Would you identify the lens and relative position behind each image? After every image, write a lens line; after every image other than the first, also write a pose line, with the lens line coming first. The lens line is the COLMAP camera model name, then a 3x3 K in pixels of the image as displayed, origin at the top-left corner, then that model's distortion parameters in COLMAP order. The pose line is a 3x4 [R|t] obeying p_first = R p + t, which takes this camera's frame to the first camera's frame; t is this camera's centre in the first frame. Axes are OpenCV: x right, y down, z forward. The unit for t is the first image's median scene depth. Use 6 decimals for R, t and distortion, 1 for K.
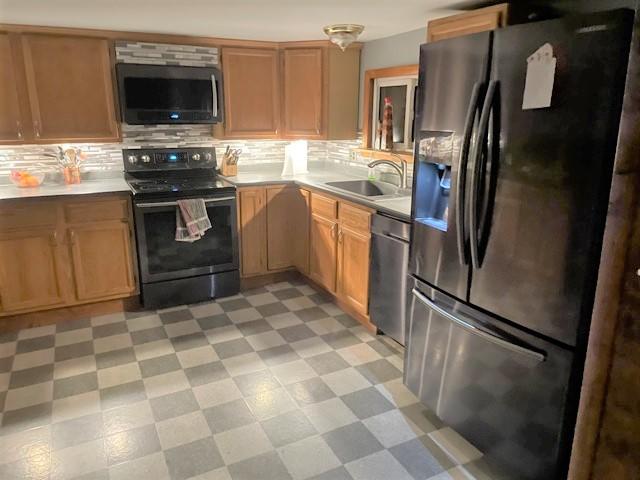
lens RADIAL K [[478.9, 0, 320.6], [0, 478.9, 237.2], [0, 0, 1]] dist [0.013112, -0.011618]
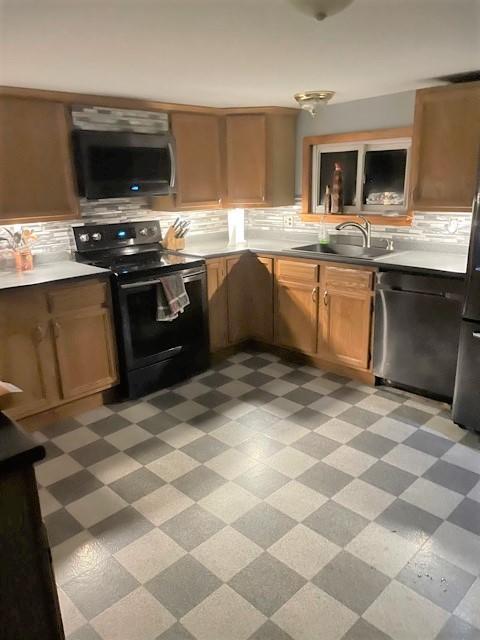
lens RADIAL K [[478.9, 0, 239.6], [0, 478.9, 322.3], [0, 0, 1]] dist [0.013112, -0.011618]
pose [[0.954058, -0.112969, 0.277509, -0.404330], [0.104816, 0.993514, 0.044091, -0.014665], [-0.280690, -0.012978, 0.959711, 0.053096]]
